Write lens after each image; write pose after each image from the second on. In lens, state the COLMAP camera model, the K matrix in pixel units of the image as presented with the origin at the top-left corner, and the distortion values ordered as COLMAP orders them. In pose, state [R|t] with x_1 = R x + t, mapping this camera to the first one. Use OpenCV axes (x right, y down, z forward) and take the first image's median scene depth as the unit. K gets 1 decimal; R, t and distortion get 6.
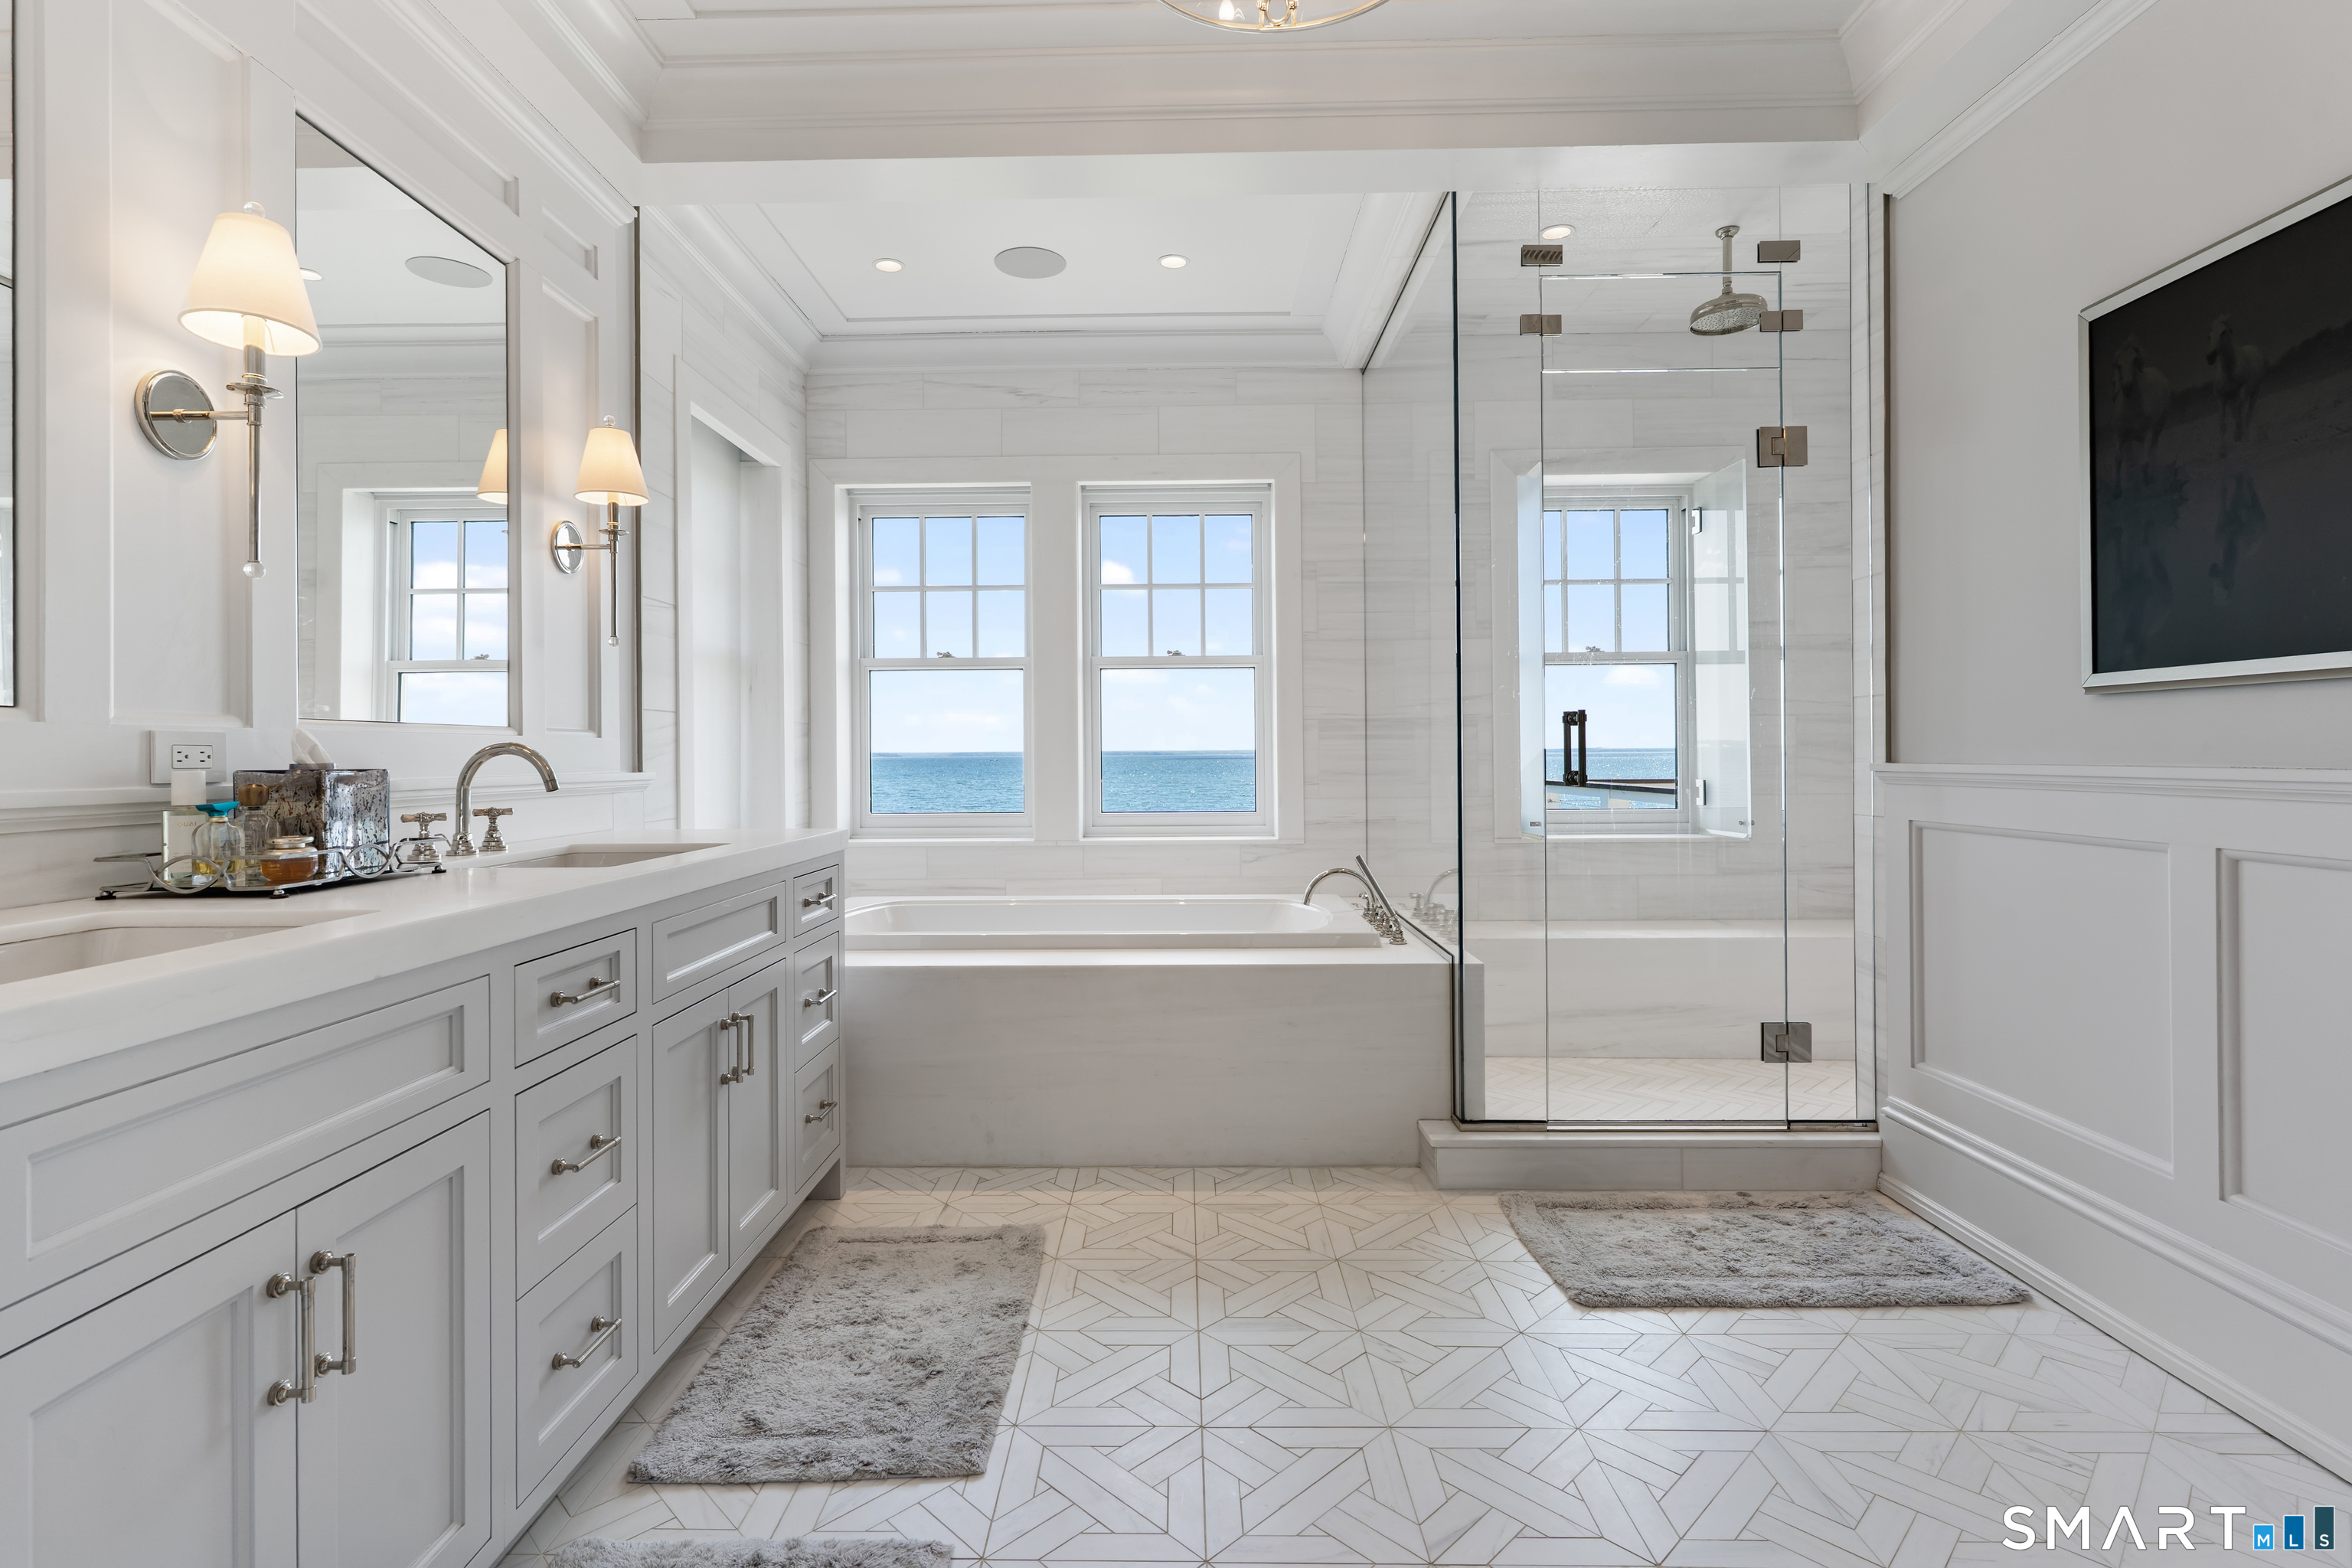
lens RADIAL K [[1127.2, 0, 1152.7], [0, 1127.2, 748.8], [0, 0, 1]] dist [0.000175, -0.000075]
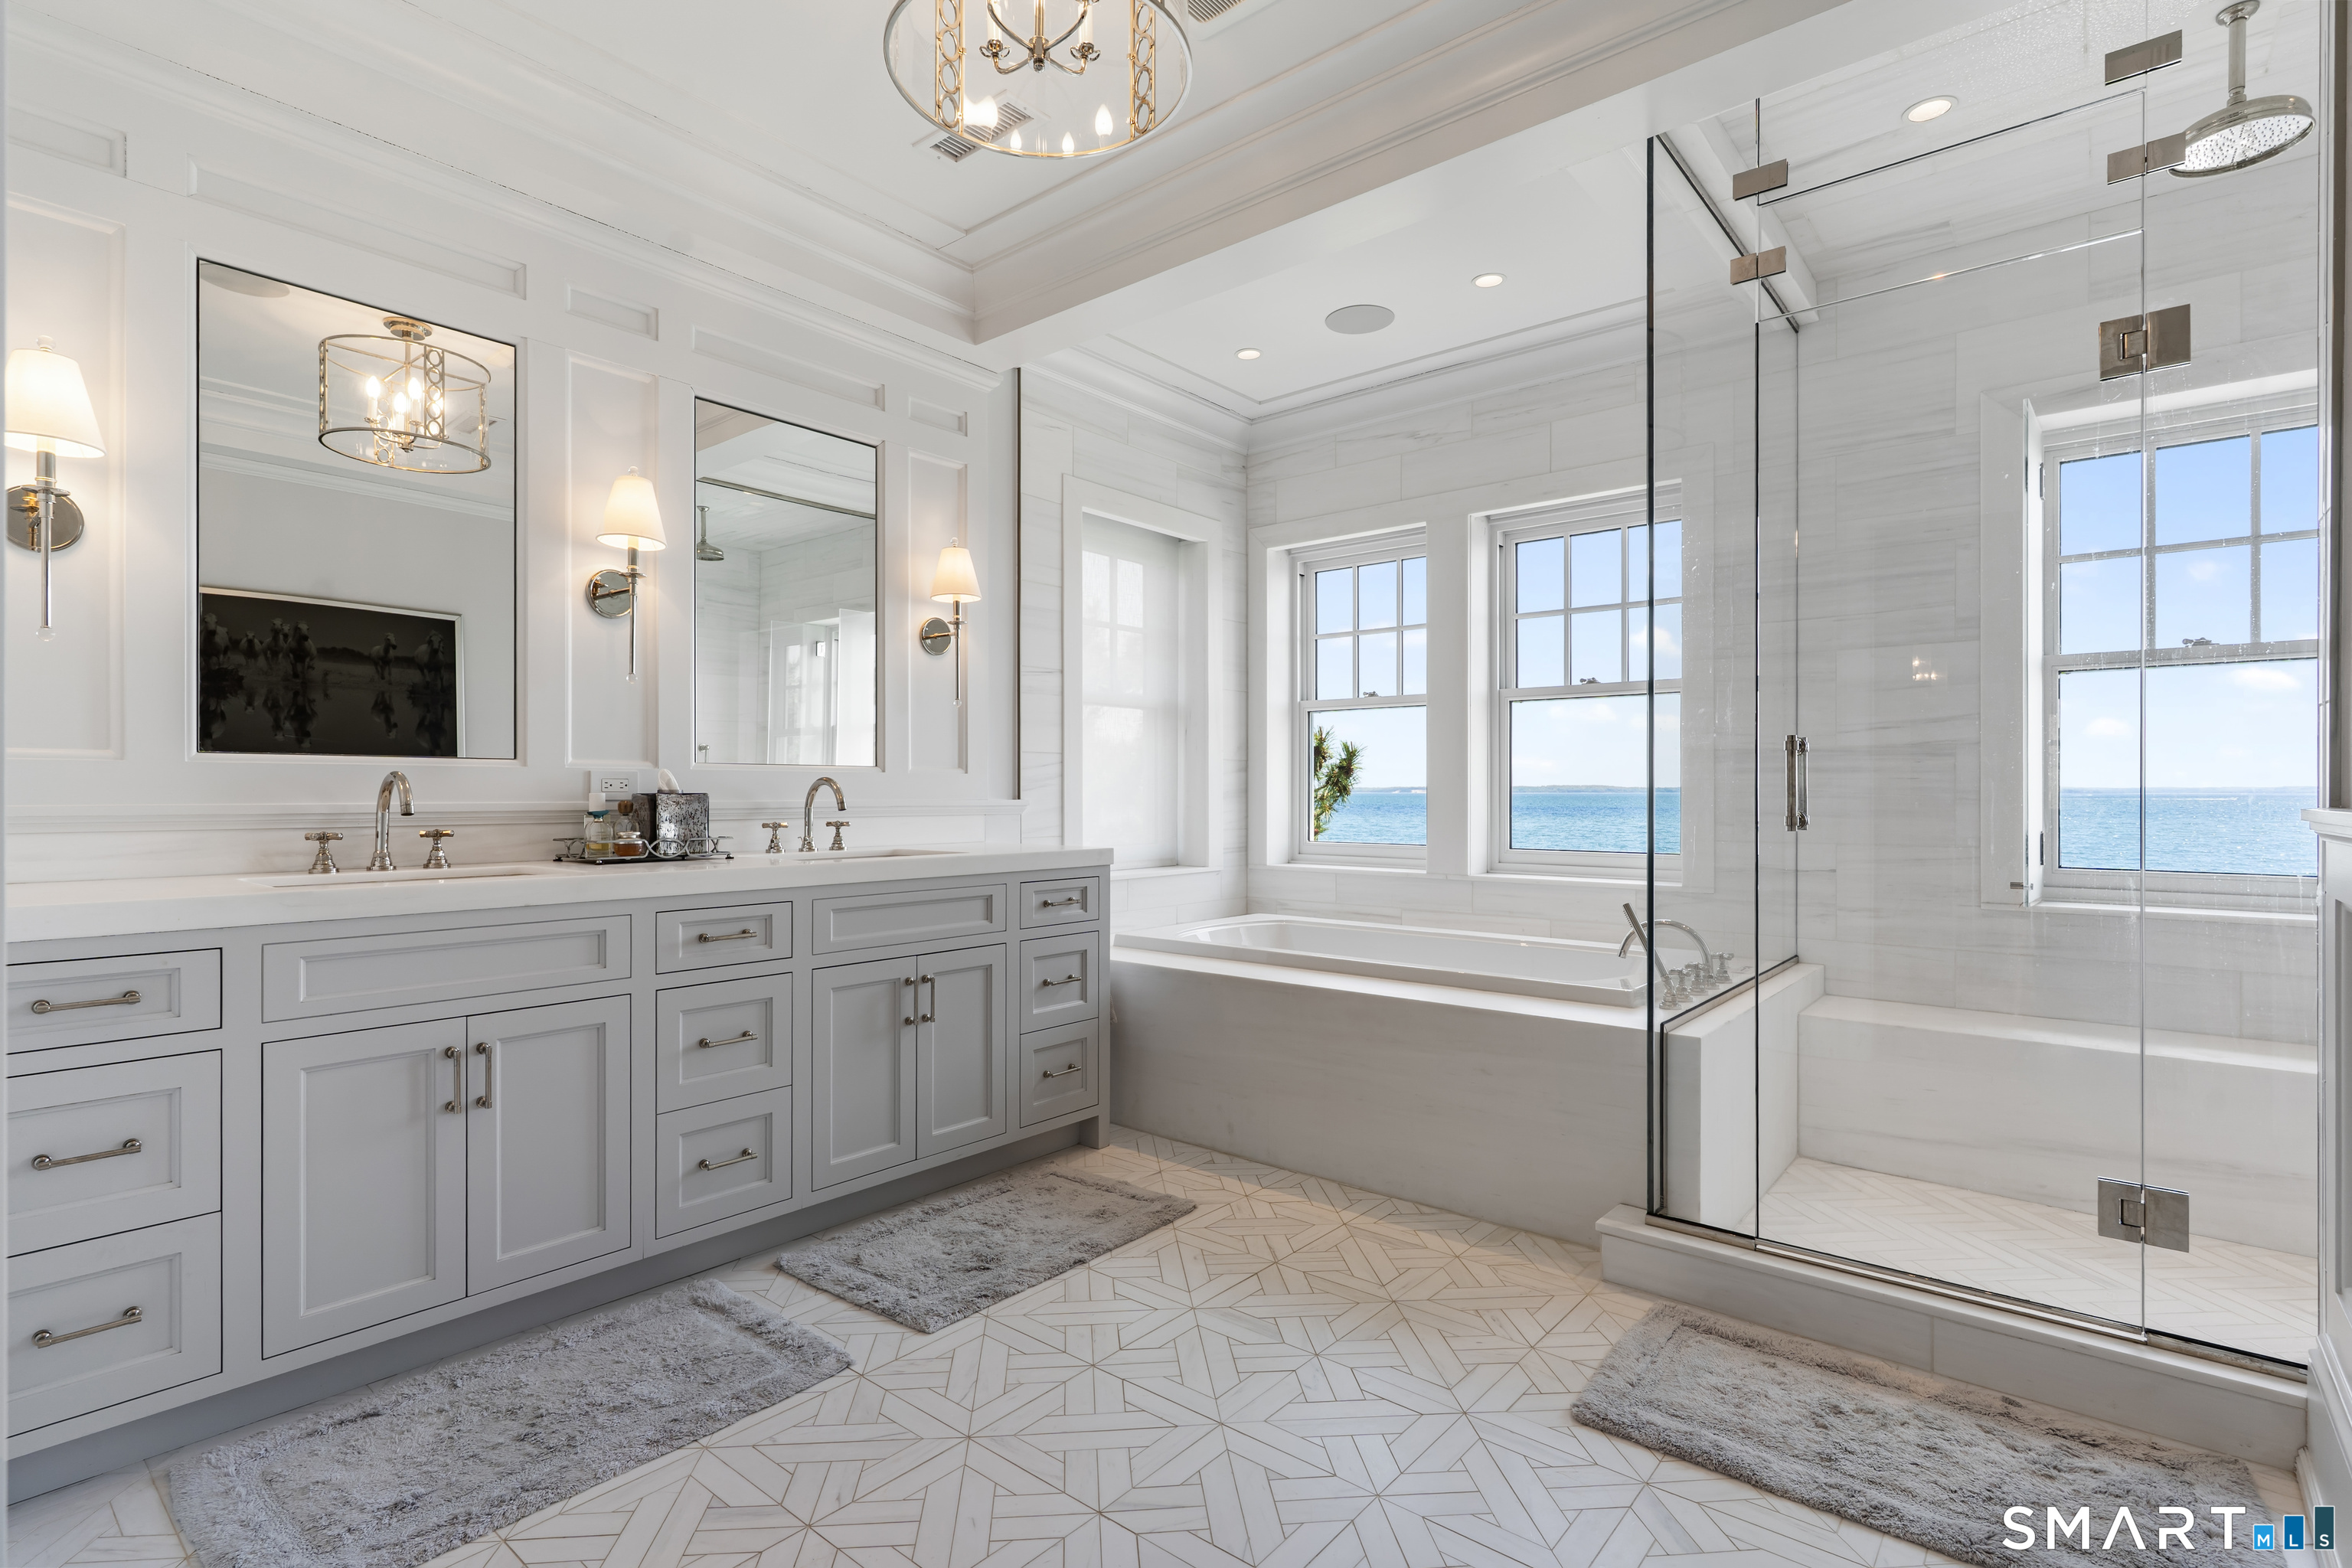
lens RADIAL K [[1117.1, 0, 1161.2], [0, 1117.1, 788.6], [0, 0, 1]] dist [0.002500, -0.000089]
pose [[0.777537, 0.006296, -0.628806, 0.558698], [-0.002984, 0.999976, 0.006323, -0.000799], [0.628830, -0.003040, 0.777537, 0.101966]]
